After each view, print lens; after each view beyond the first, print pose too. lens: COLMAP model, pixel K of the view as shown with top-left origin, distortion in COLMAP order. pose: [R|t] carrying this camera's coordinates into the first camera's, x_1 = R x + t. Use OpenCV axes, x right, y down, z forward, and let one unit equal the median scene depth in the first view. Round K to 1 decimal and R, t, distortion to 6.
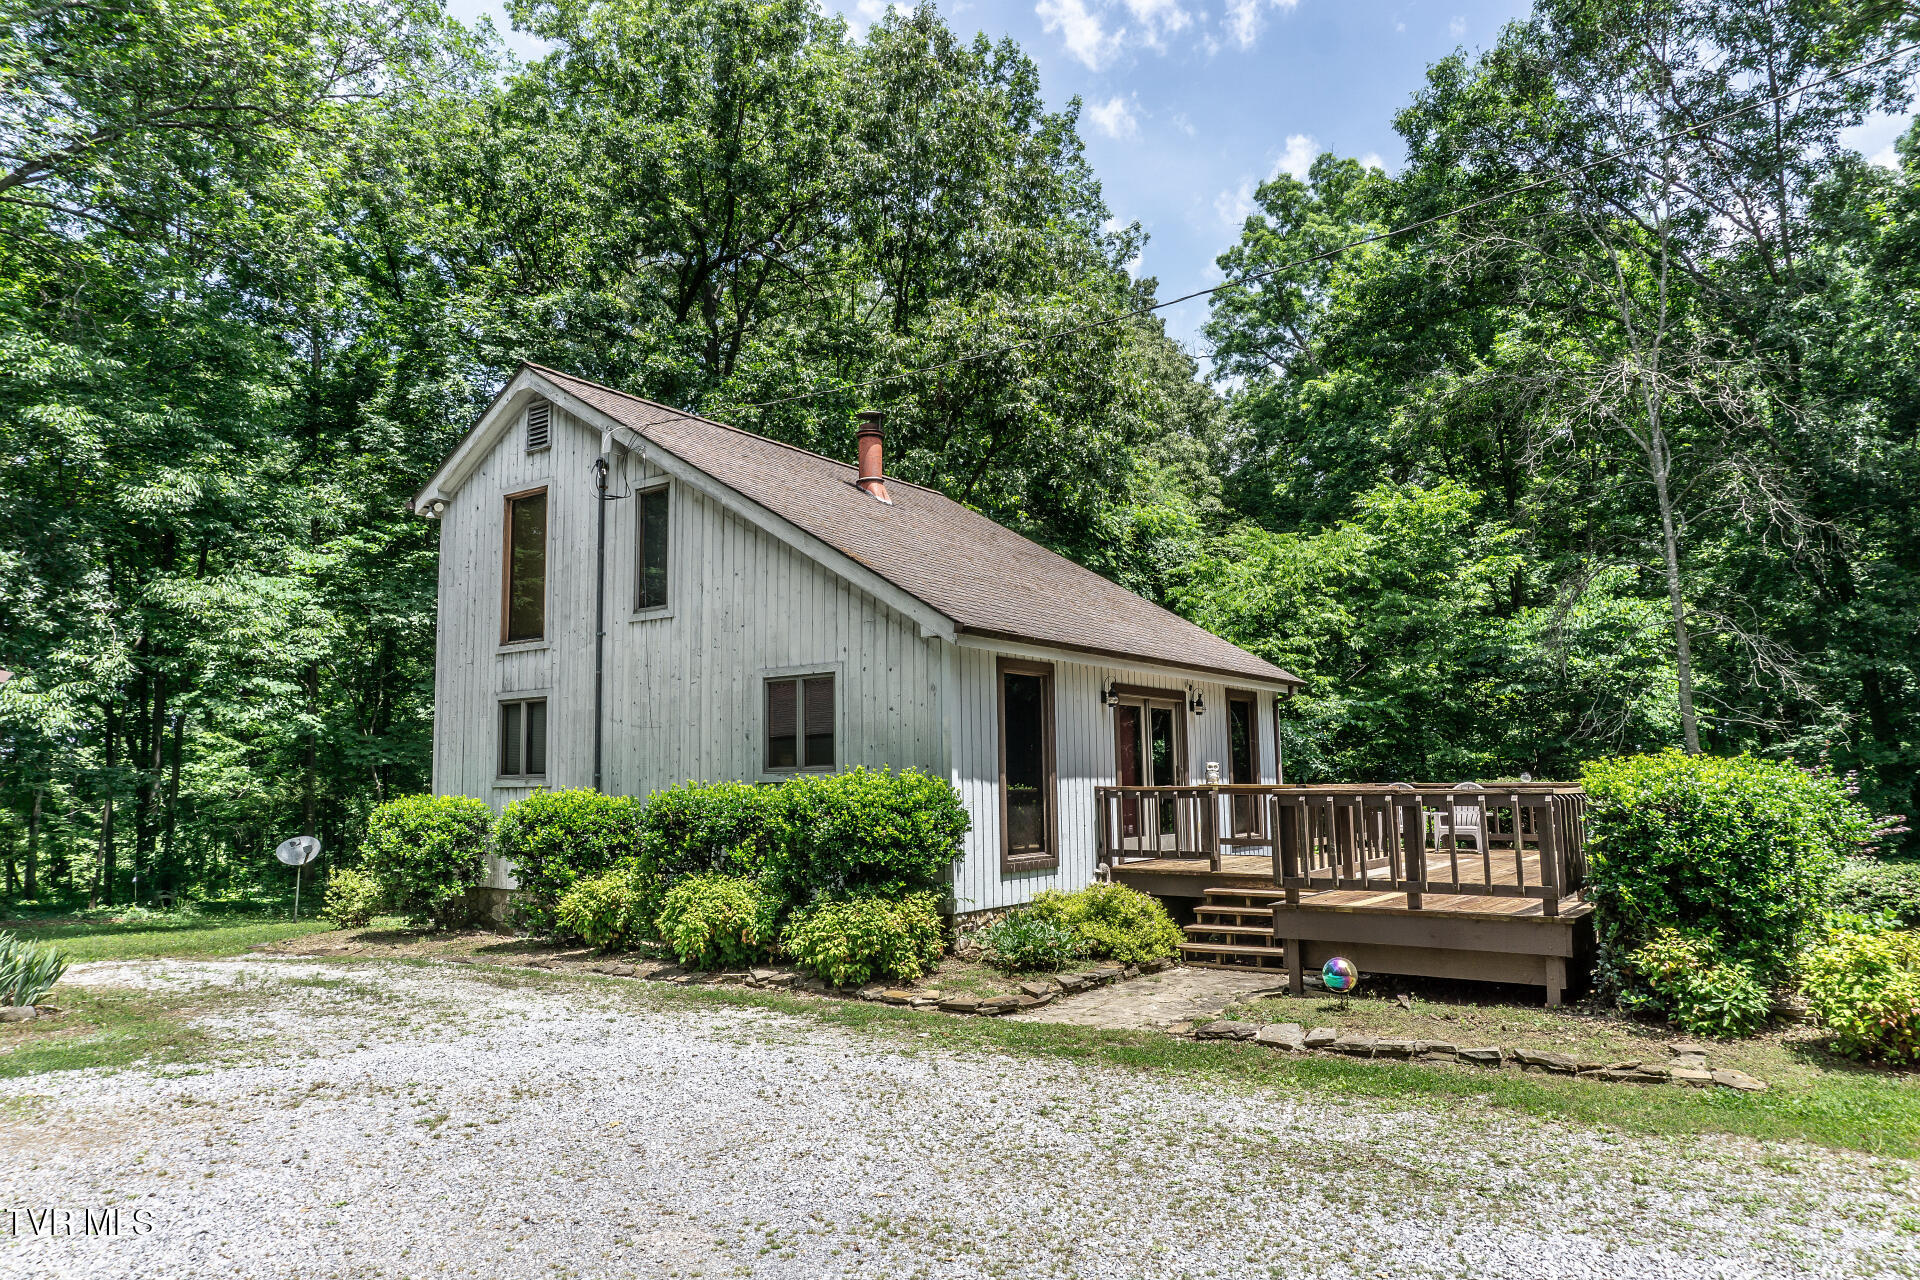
lens RADIAL K [[1277.5, 0, 930.8], [0, 1277.5, 636.1], [0, 0, 1]] dist [-0.023229, -0.001037]
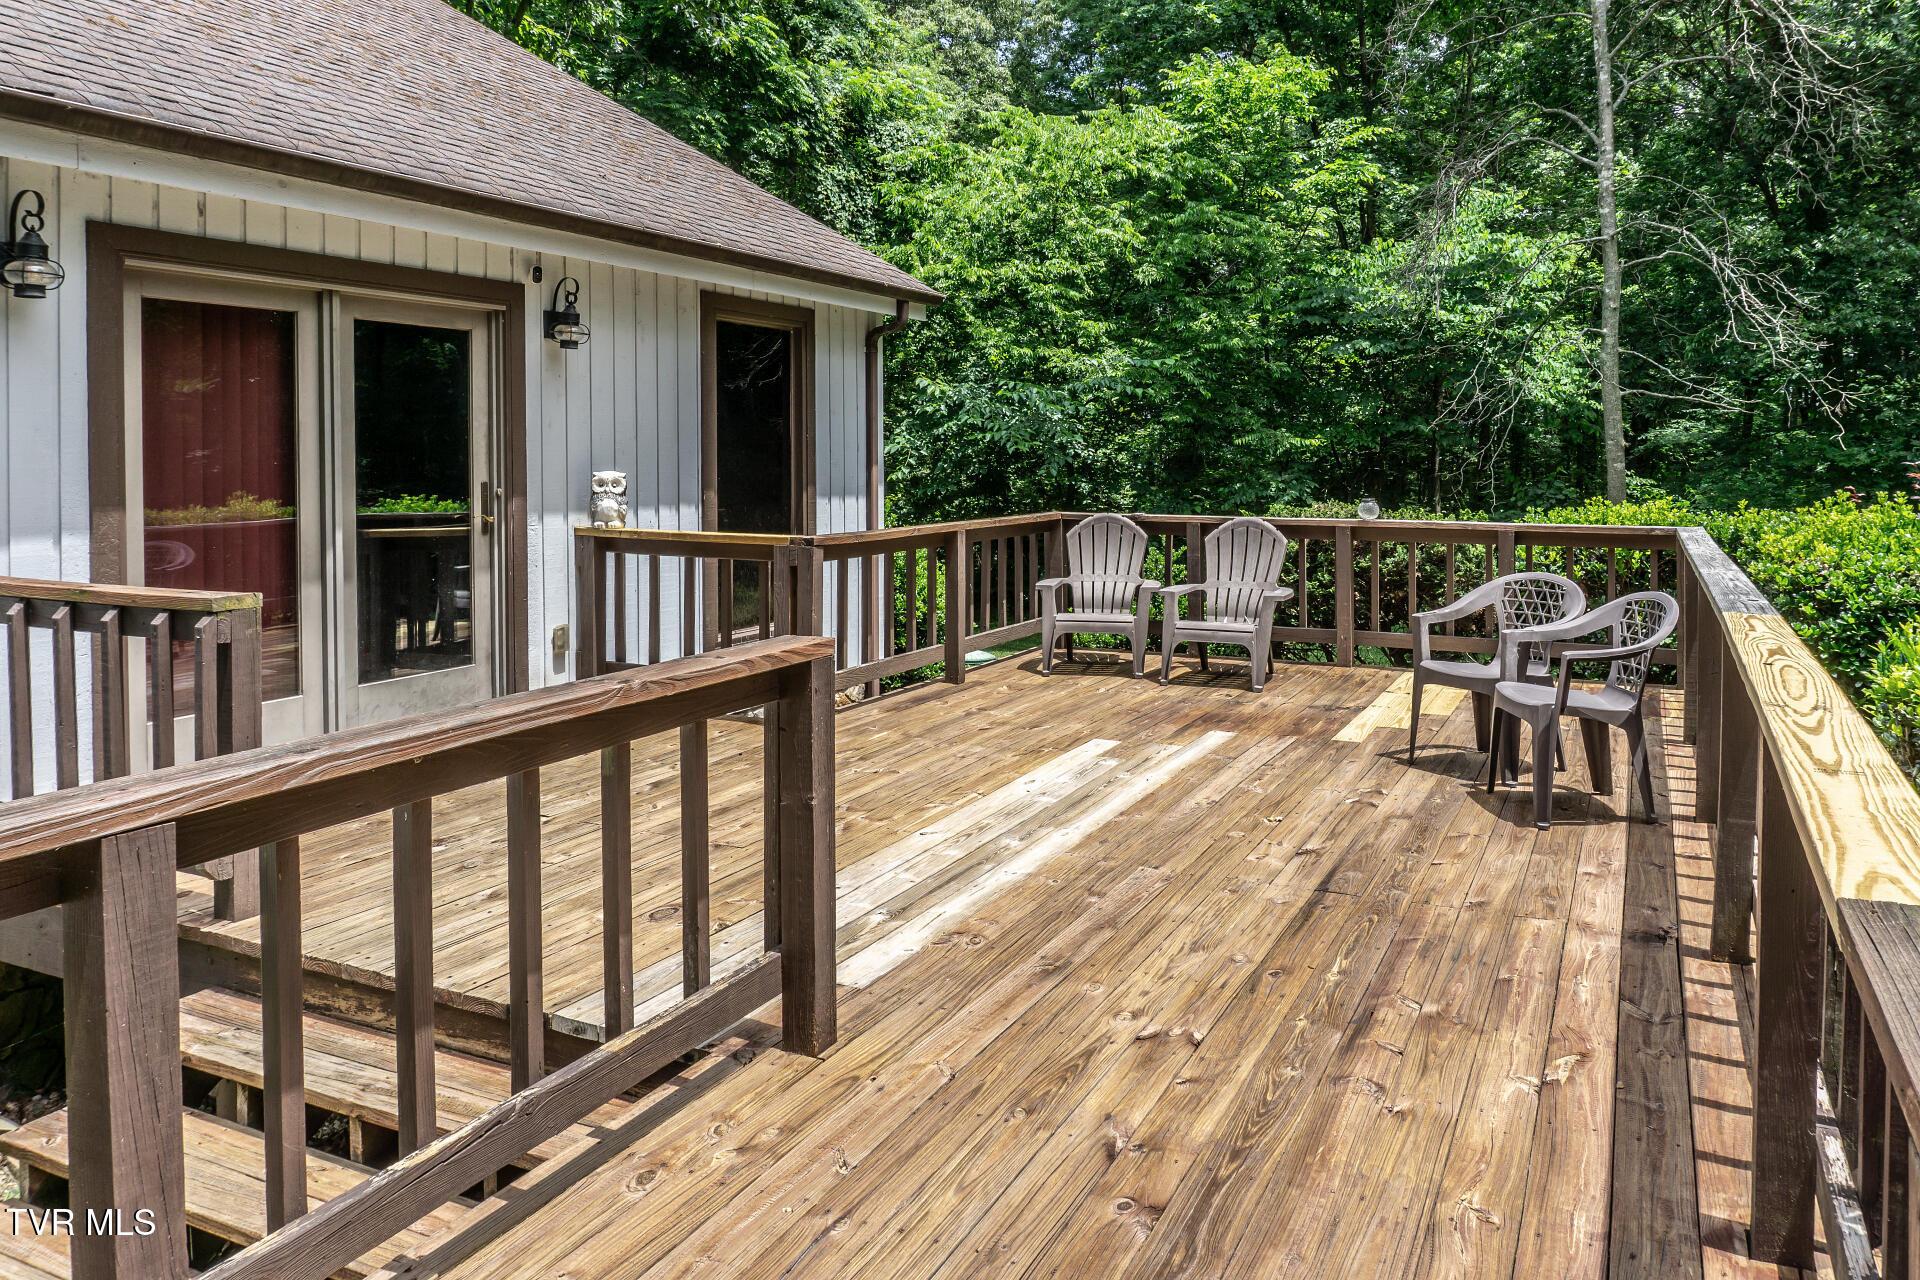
lens RADIAL K [[1373.2, 0, 960.2], [0, 1373.2, 500.9], [0, 0, 1]] dist [-0.098947, 0.000156]
pose [[0.988959, 0.007878, 0.147983, 0.112353], [-0.029795, 0.988765, 0.146478, 0.018634], [-0.145166, -0.149270, 0.978082, 0.243349]]
